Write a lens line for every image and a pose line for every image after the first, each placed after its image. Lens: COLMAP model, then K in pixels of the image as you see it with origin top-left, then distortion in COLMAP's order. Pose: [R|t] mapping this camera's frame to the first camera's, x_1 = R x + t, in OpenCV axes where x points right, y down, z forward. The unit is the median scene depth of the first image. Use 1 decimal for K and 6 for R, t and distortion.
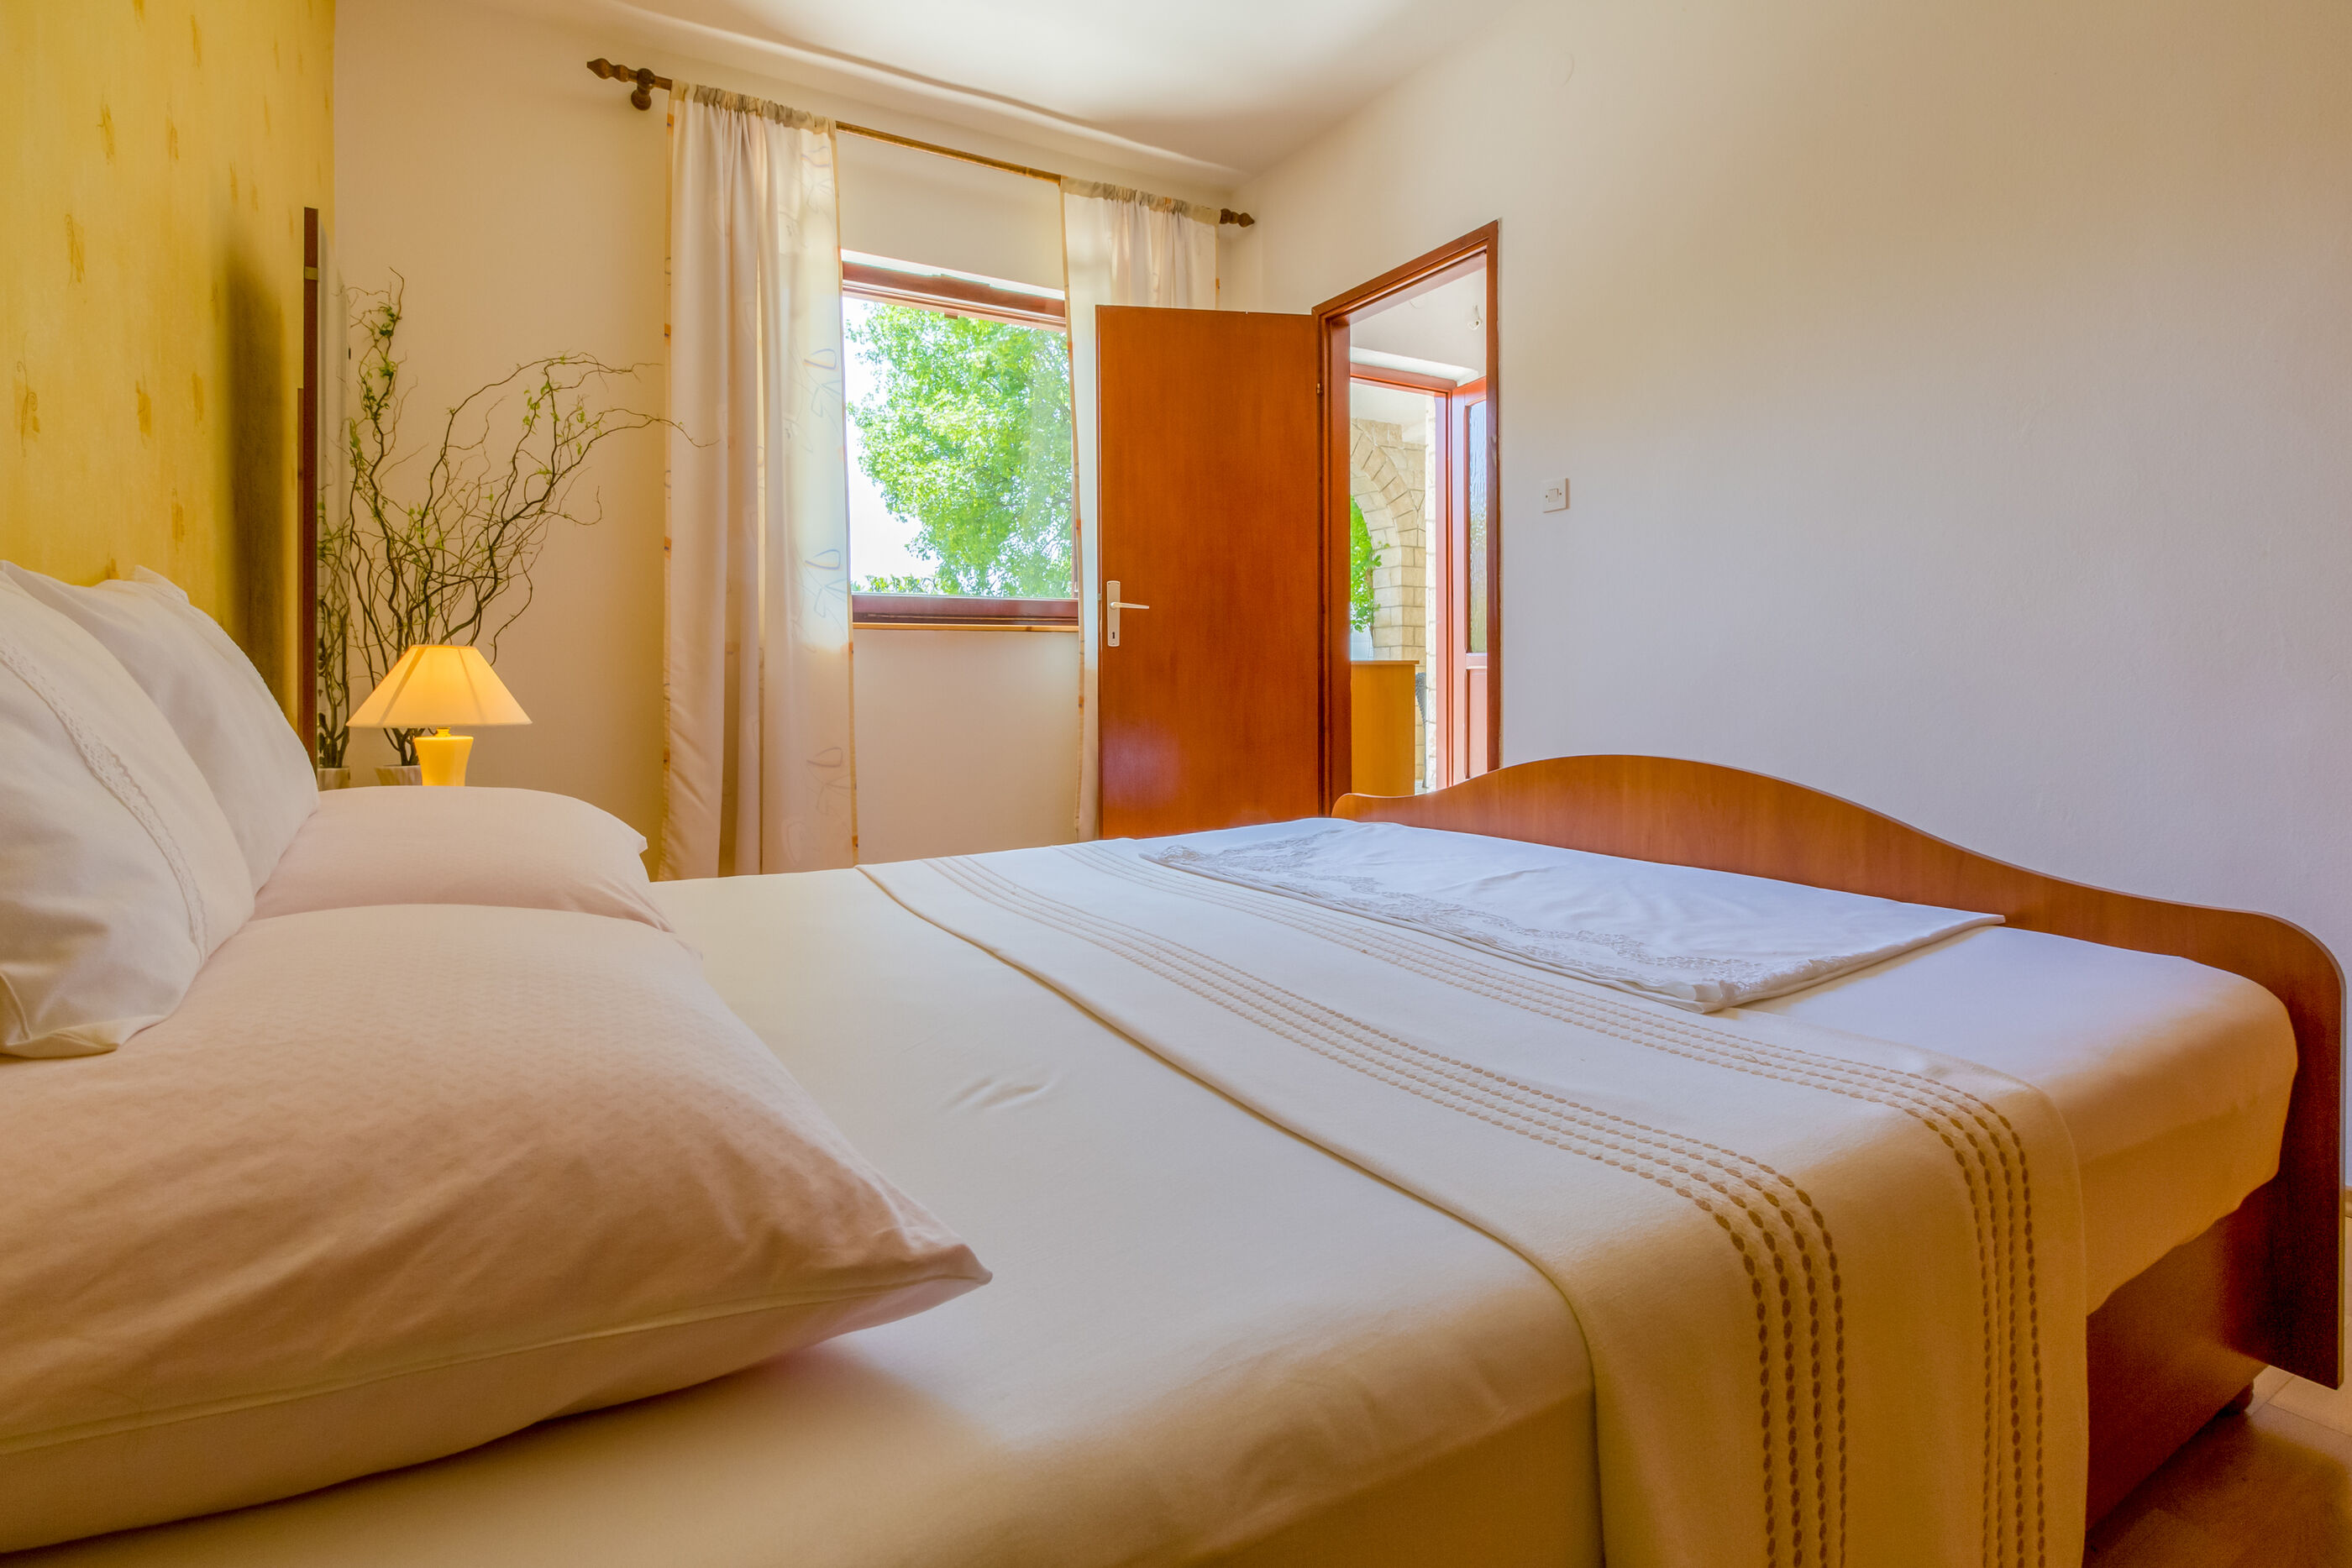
lens RADIAL K [[1083.4, 0, 1144.4], [0, 1083.4, 701.9], [0, 0, 1]] dist [0.001776, -0.002012]
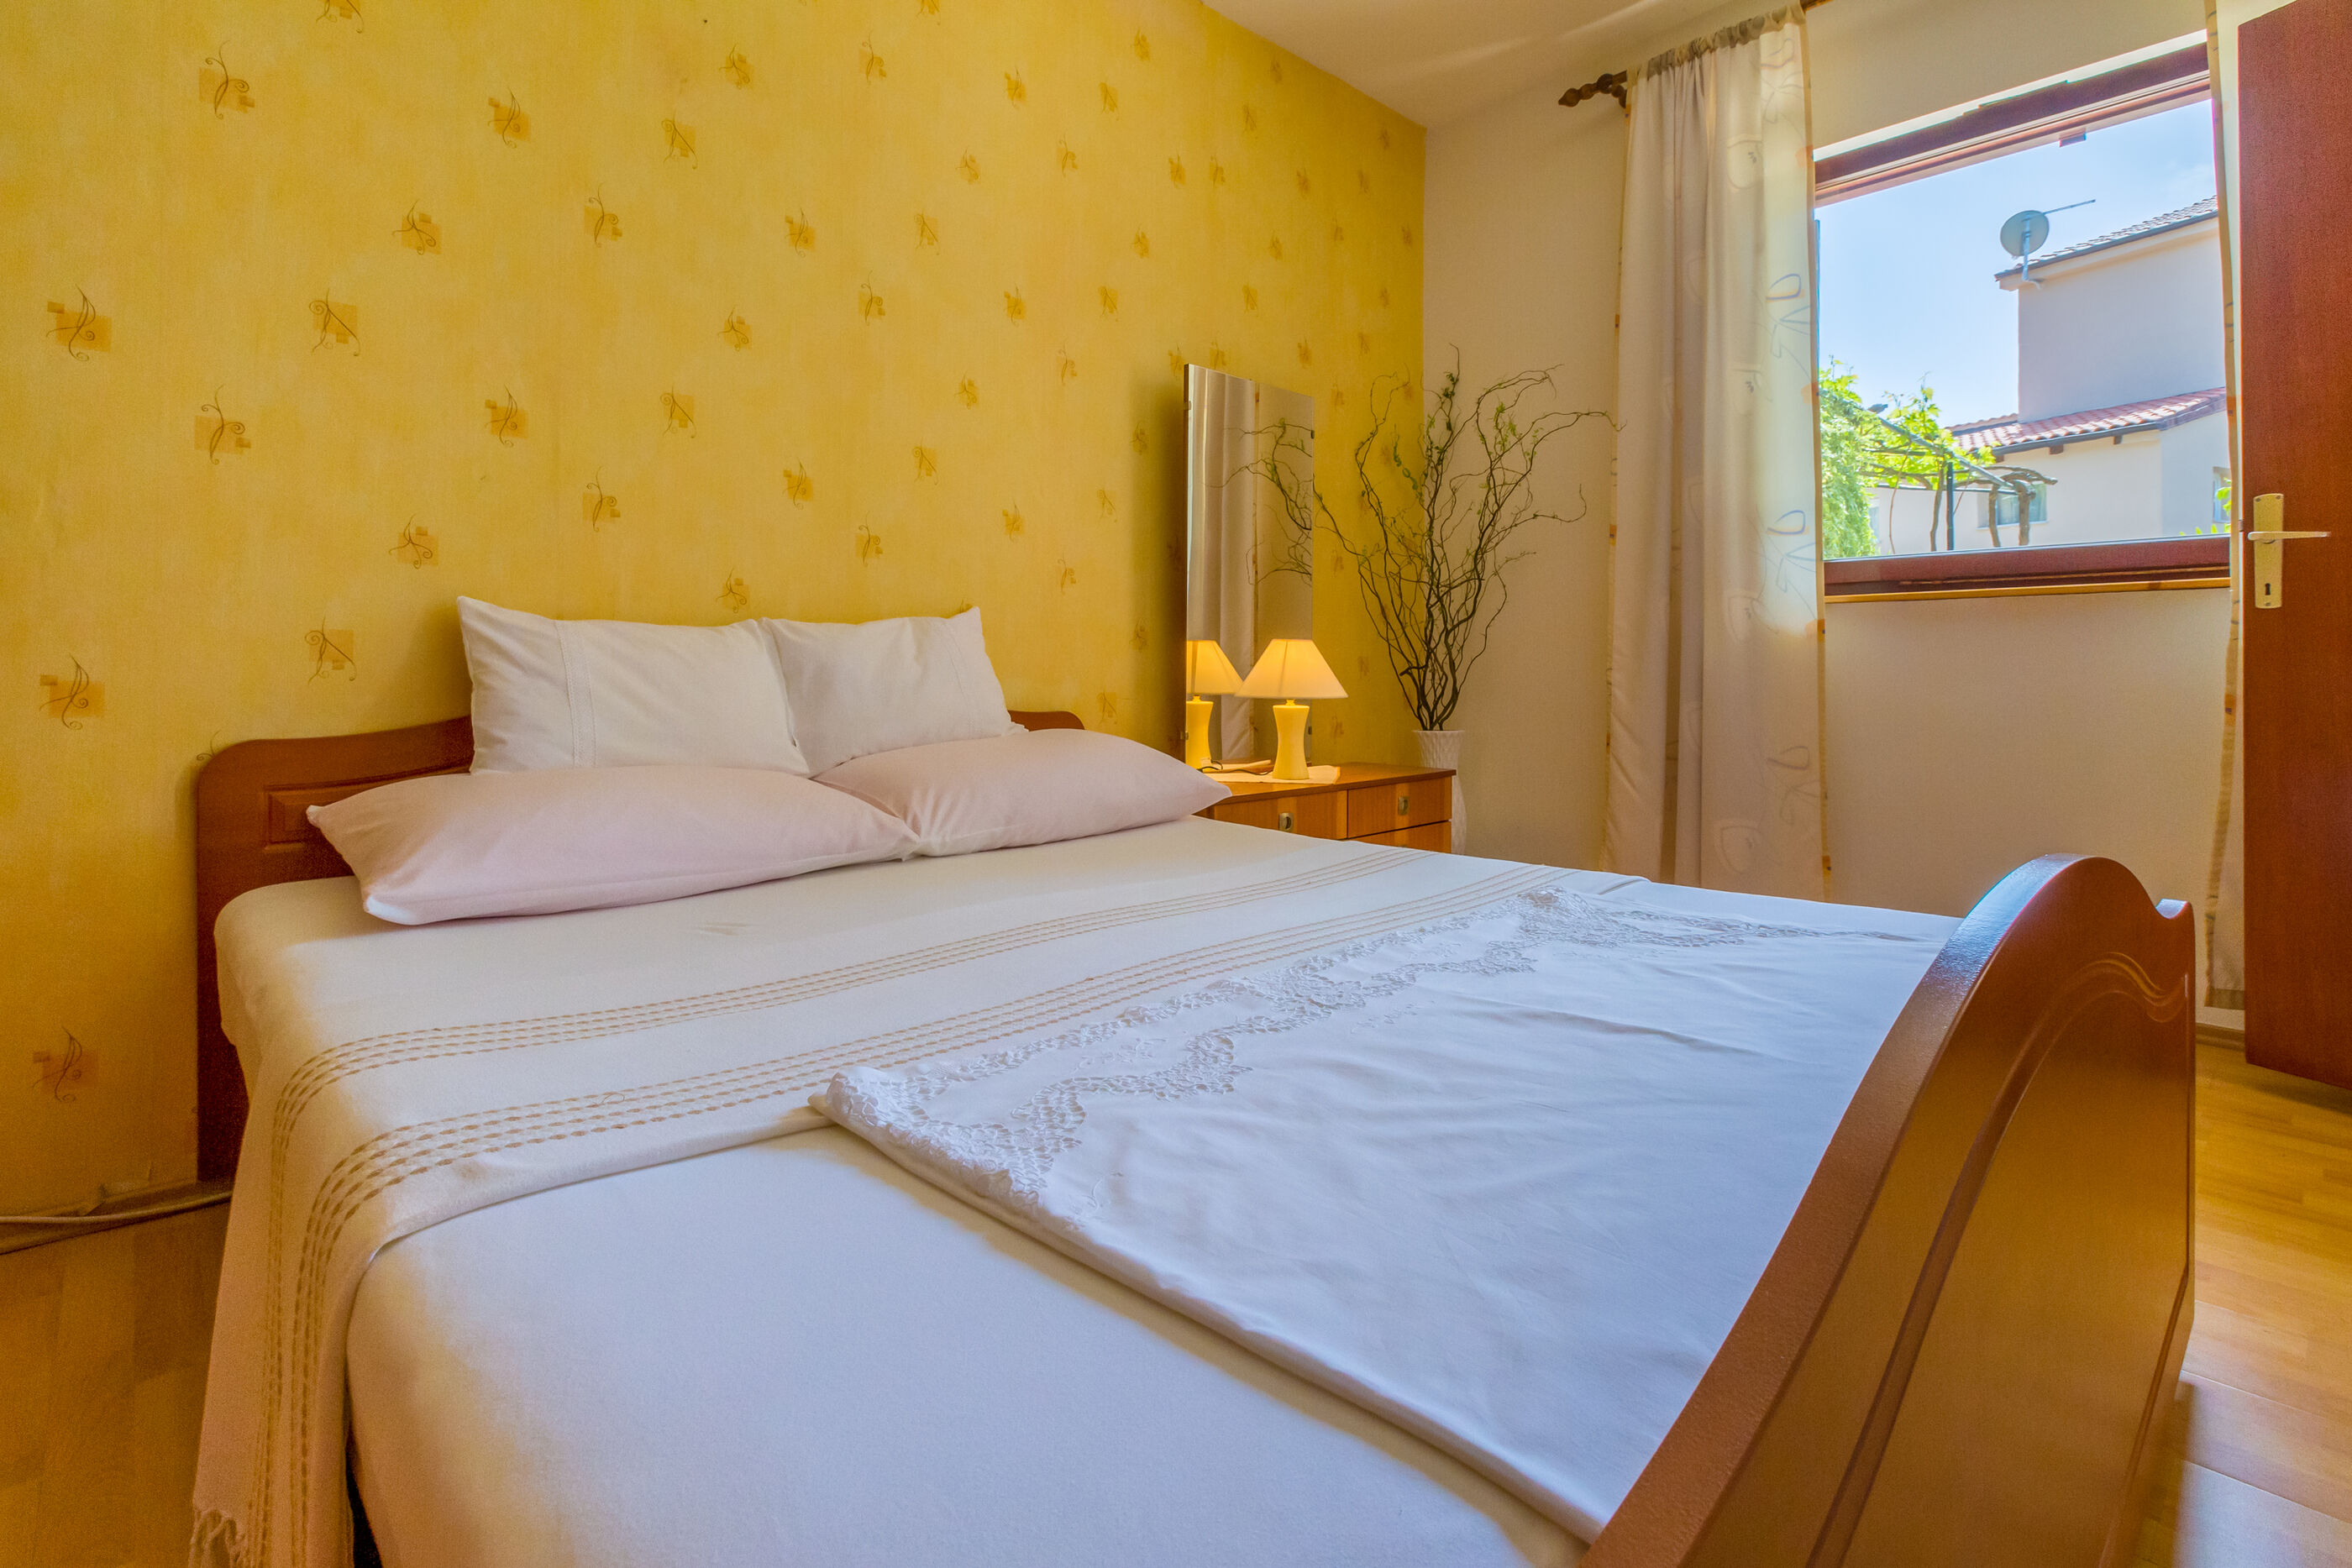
lens RADIAL K [[1083.4, 0, 1184.2], [0, 1083.4, 680.1], [0, 0, 1]] dist [0.001776, -0.002012]
pose [[0.245509, 0.018873, -0.969211, 0.437732], [-0.020788, 0.999683, 0.014201, -0.011246], [0.969171, 0.016662, 0.245823, 0.349271]]
